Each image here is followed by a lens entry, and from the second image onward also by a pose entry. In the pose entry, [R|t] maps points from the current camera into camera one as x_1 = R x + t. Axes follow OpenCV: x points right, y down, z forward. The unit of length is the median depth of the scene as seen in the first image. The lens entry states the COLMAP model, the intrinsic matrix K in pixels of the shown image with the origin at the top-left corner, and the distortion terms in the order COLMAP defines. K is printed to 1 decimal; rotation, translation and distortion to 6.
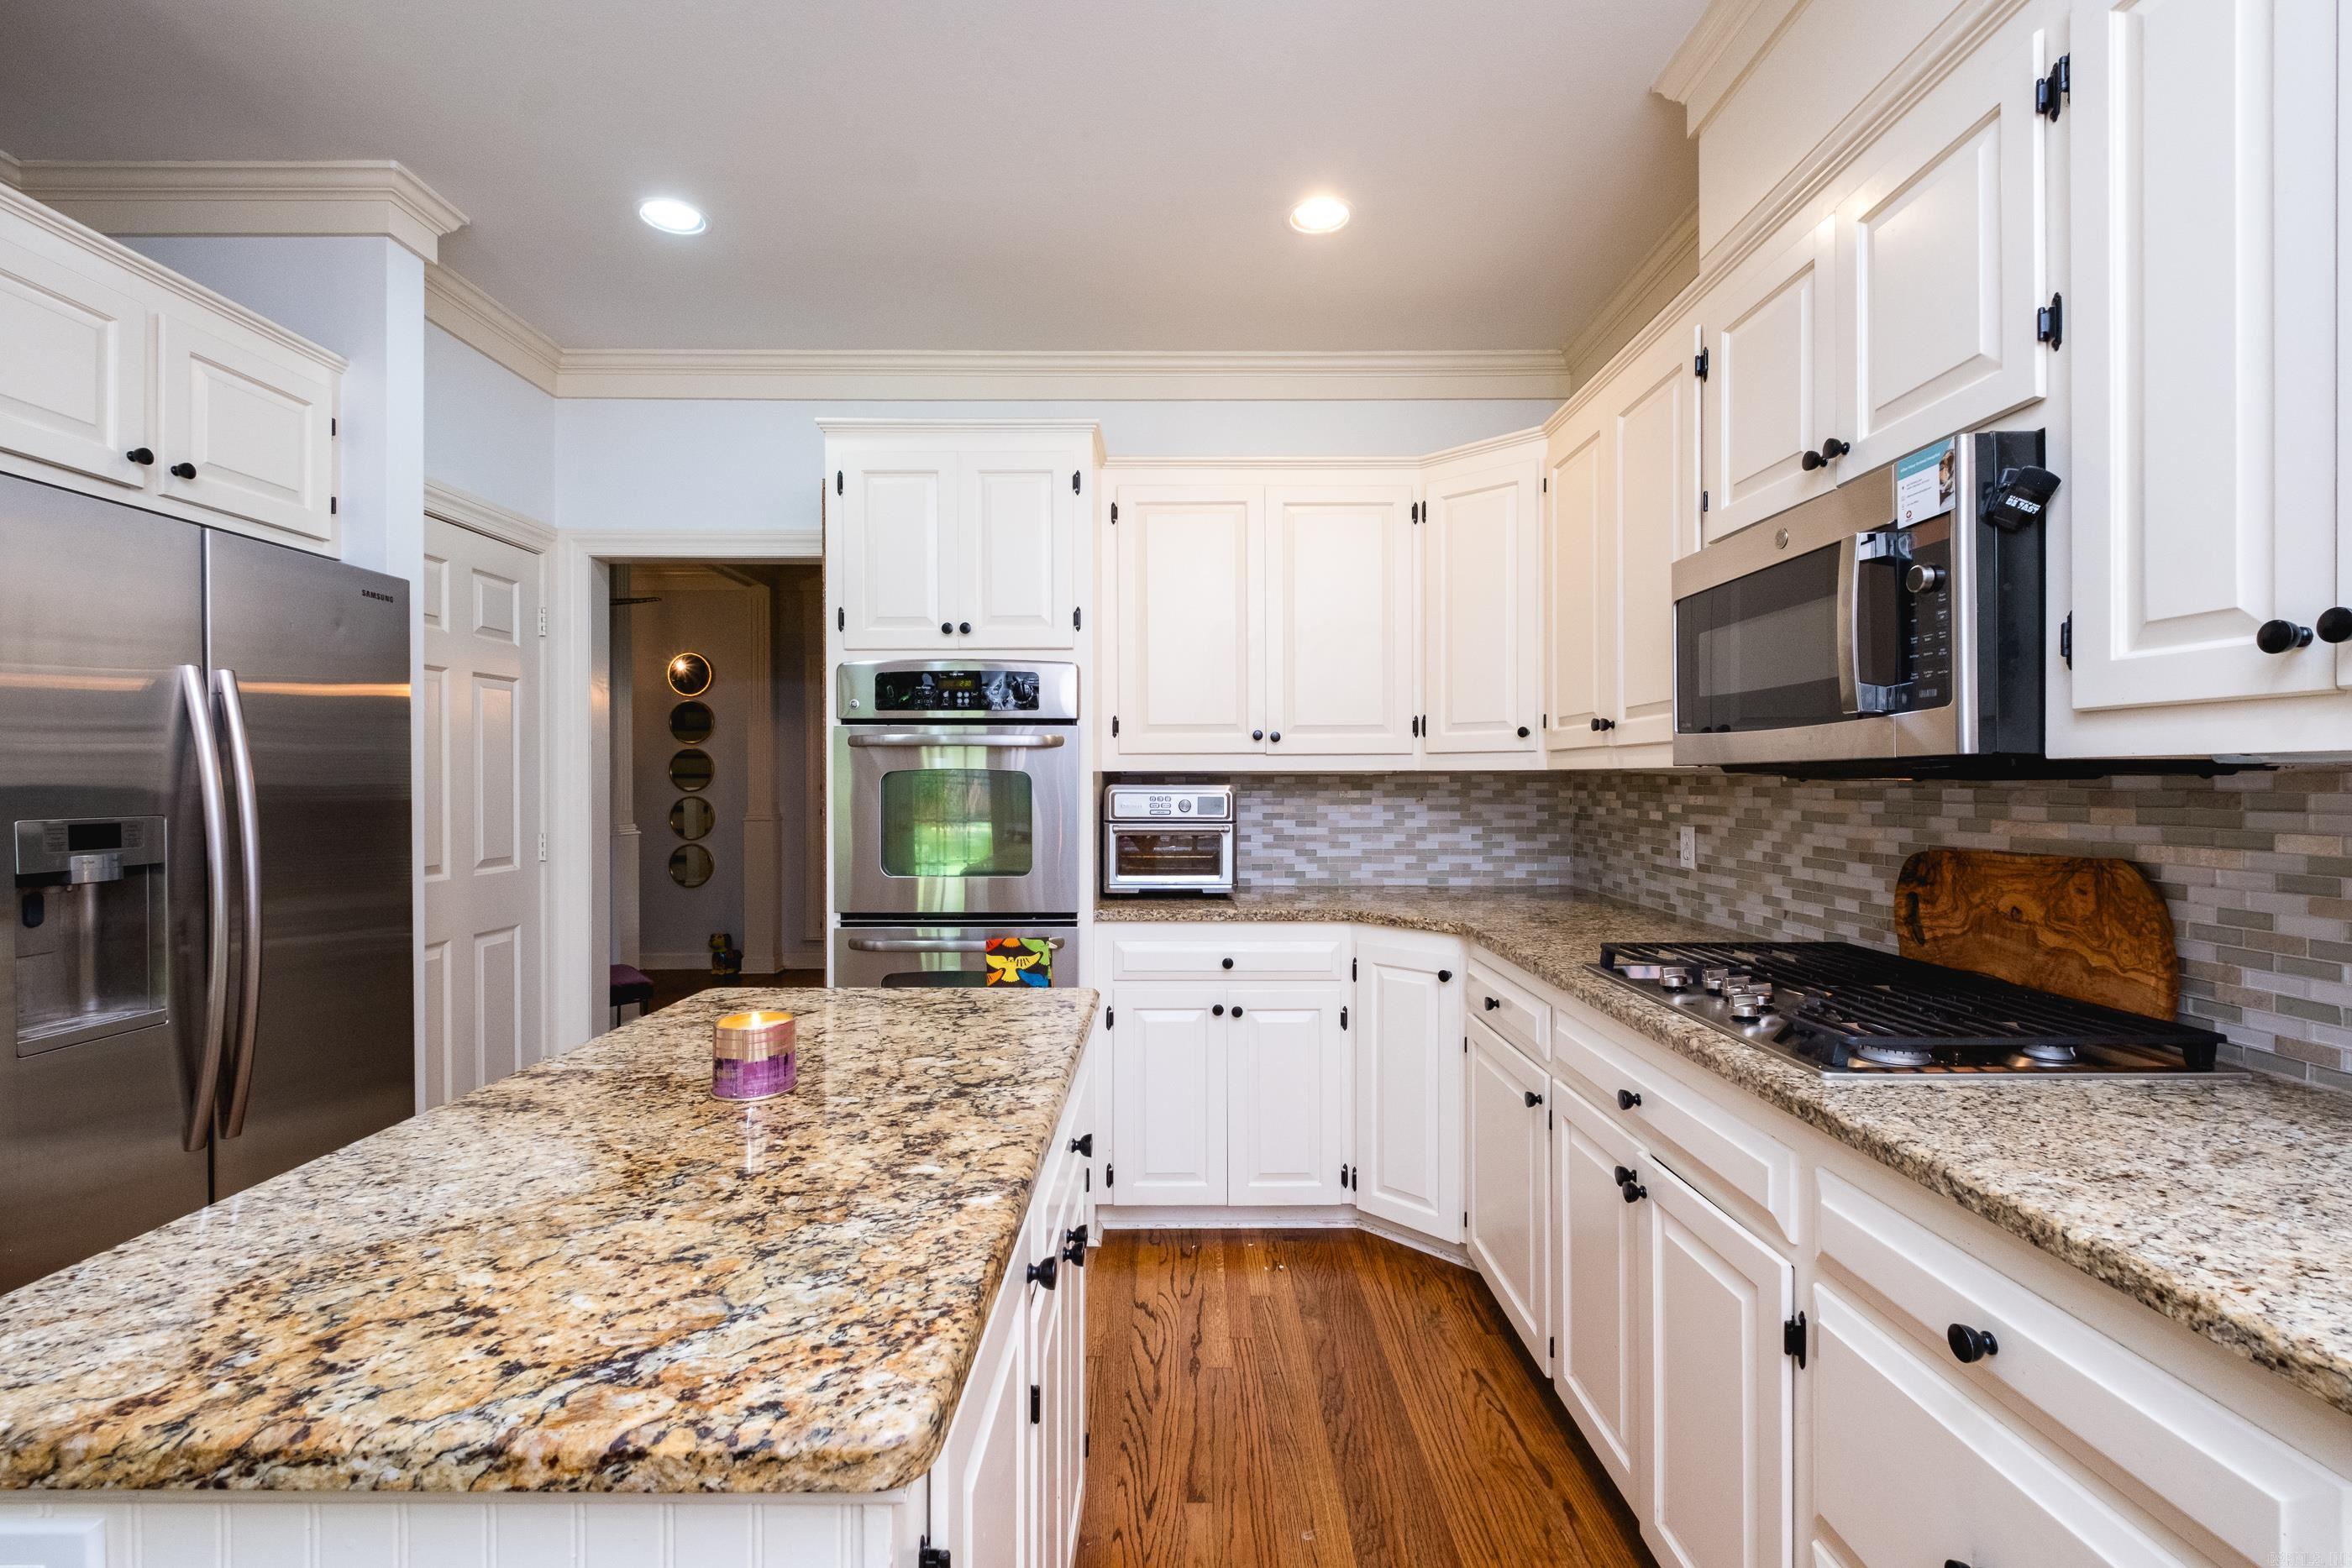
lens RADIAL K [[1045.5, 0, 1176.0], [0, 1045.5, 784.0], [0, 0, 1]] dist [0.002706, -0.000872]
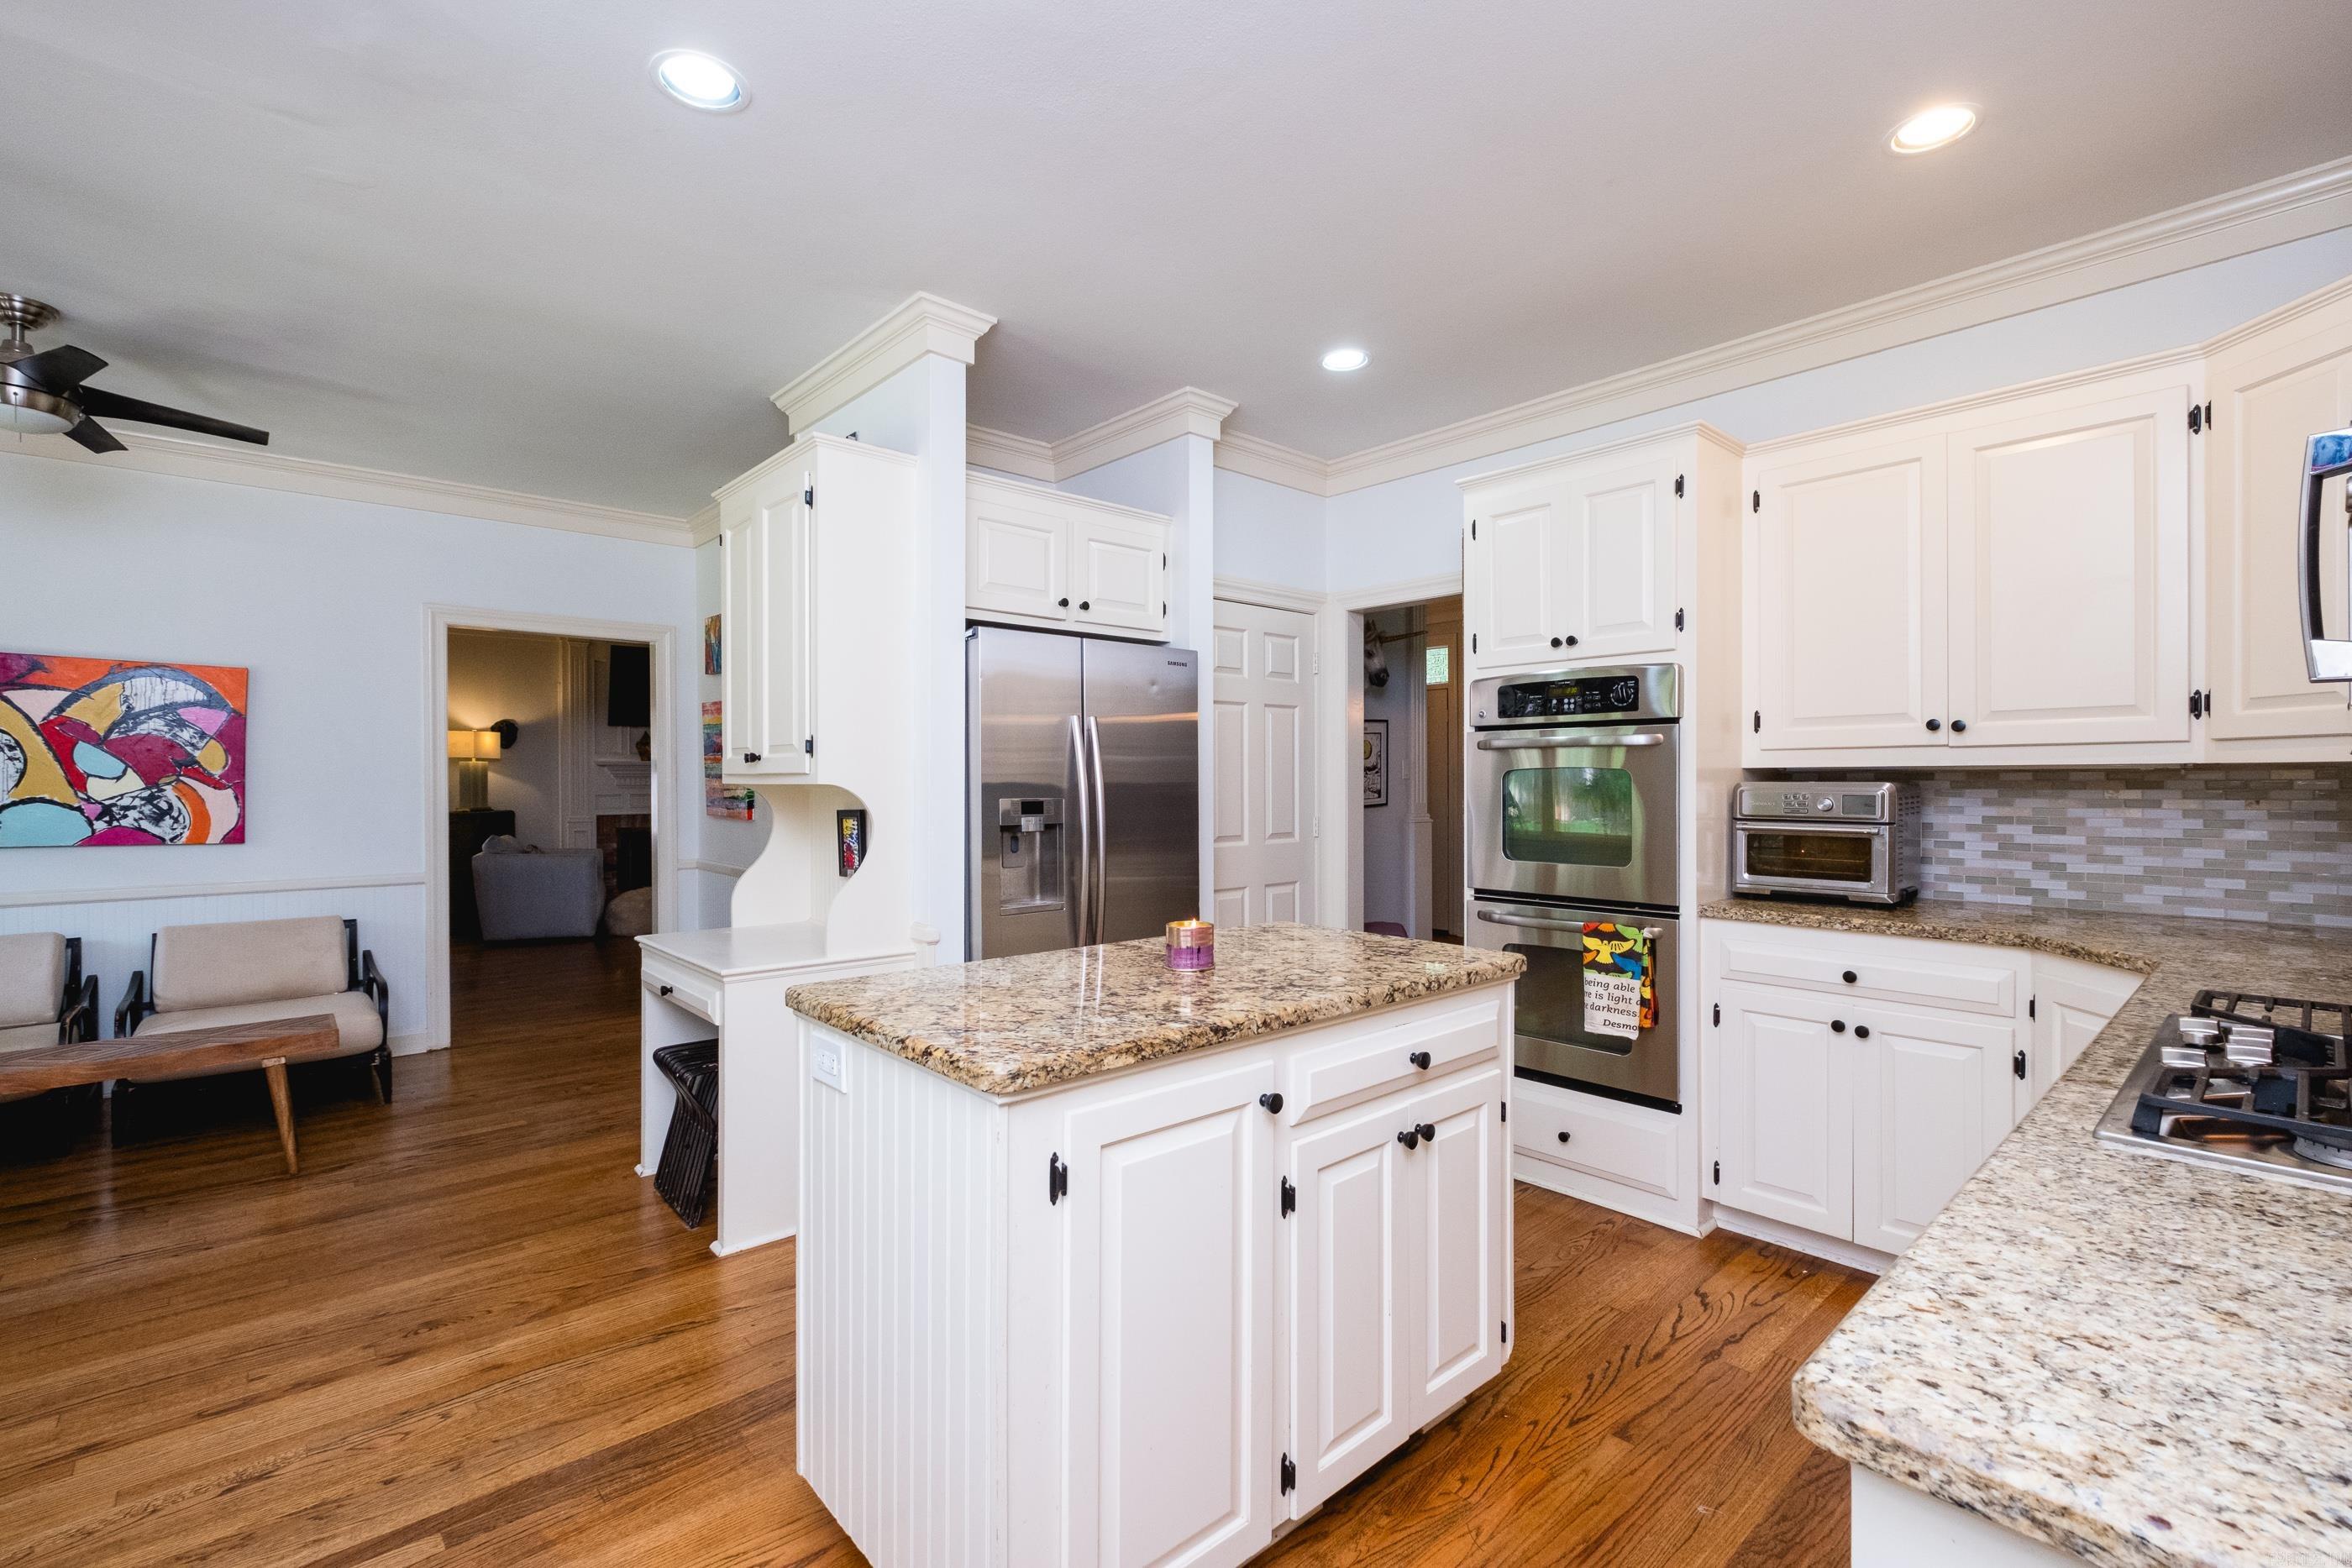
lens RADIAL K [[1010.8, 0, 1178.6], [0, 1010.8, 788.1], [0, 0, 1]] dist [0.001038, -0.000900]
pose [[0.670825, 0.005479, -0.741595, 0.312096], [-0.000784, 0.999977, 0.006679, 0.000777], [0.741615, -0.003899, 0.670815, -0.029528]]
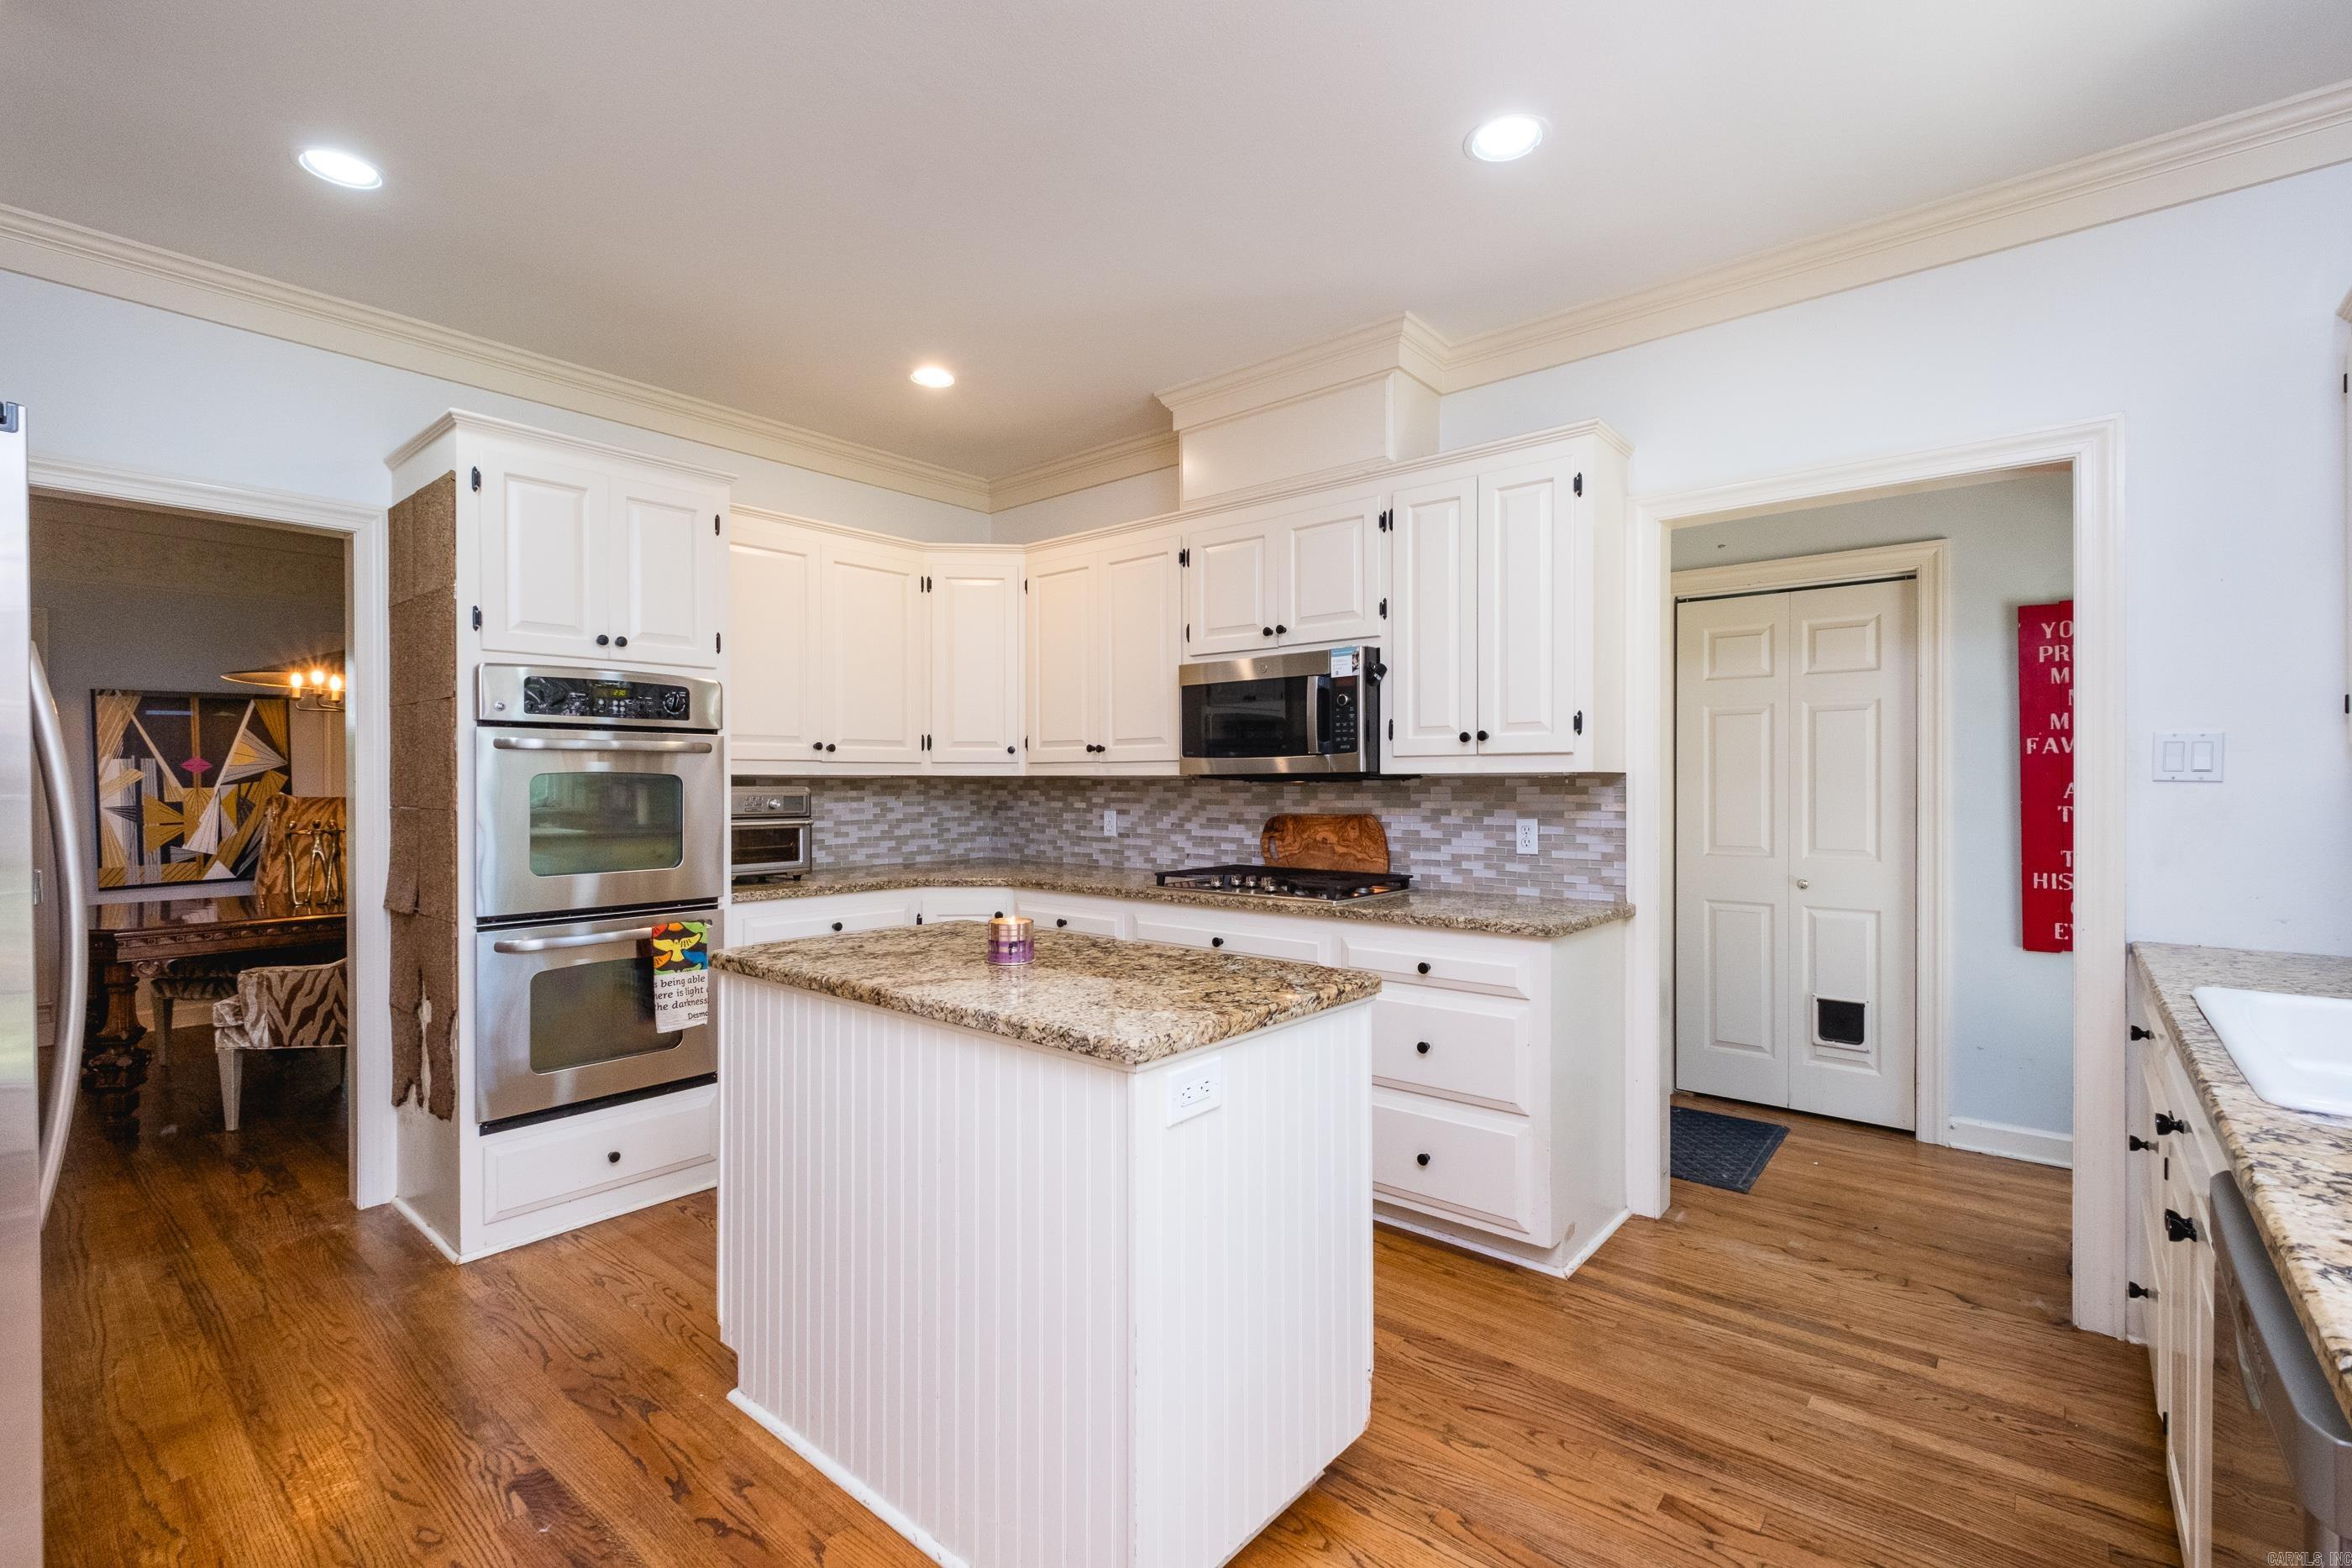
lens RADIAL K [[1025.5, 0, 1191.0], [0, 1025.5, 777.4], [0, 0, 1]] dist [-0.000105, -0.000300]
pose [[0.650133, 0.004171, 0.759809, -0.617860], [0.003052, 0.999963, -0.008100, 0.001635], [-0.759814, 0.007585, 0.650096, -0.134303]]
